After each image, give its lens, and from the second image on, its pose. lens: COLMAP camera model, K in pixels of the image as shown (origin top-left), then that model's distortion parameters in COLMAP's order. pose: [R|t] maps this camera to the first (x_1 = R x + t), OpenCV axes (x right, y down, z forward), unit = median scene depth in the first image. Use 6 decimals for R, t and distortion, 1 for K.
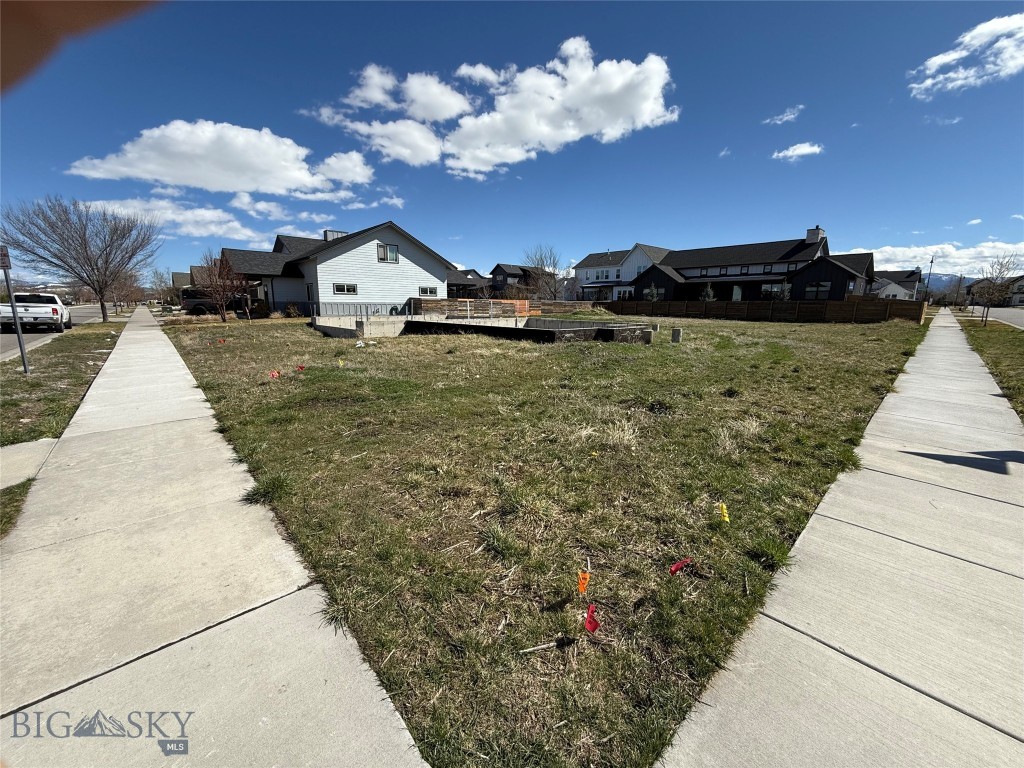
lens RADIAL K [[424.8, 0, 508.2], [0, 424.8, 396.7], [0, 0, 1]] dist [-0.002459, 0.001511]
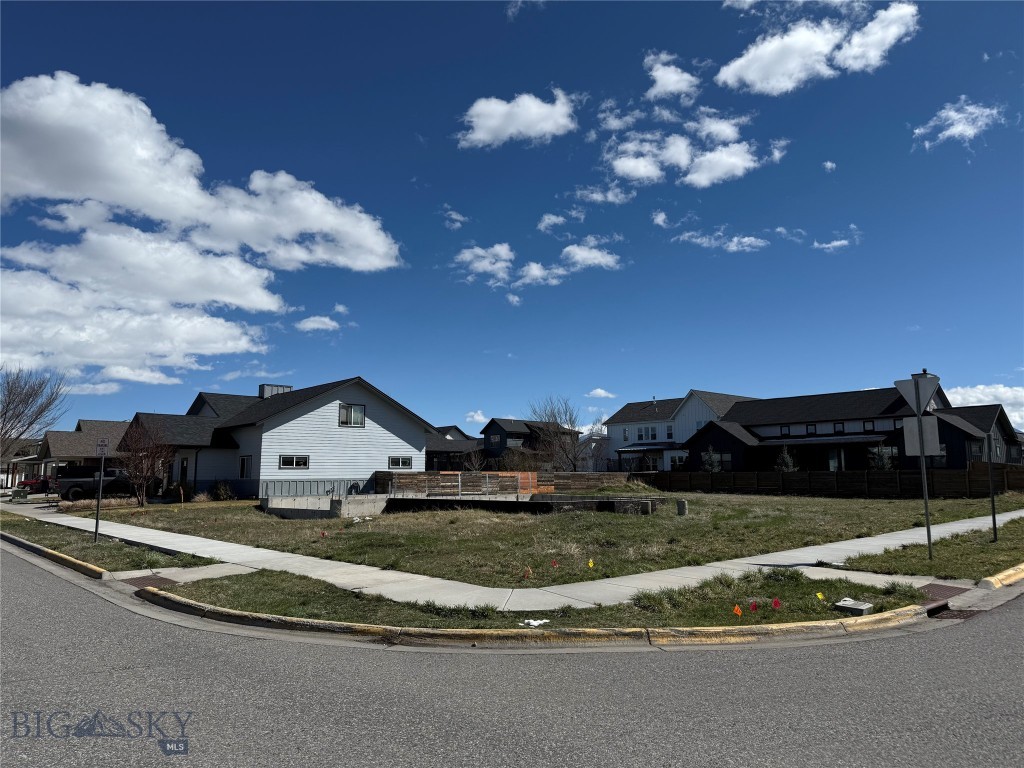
lens RADIAL K [[766.3, 0, 508.0], [0, 766.3, 381.0], [0, 0, 1]] dist [0.112442, -0.006226]
pose [[0.999905, -0.013804, -0.000561, 0.003252], [0.012826, 0.942598, -0.333682, 0.069402], [0.005135, 0.333643, 0.942685, -0.315932]]
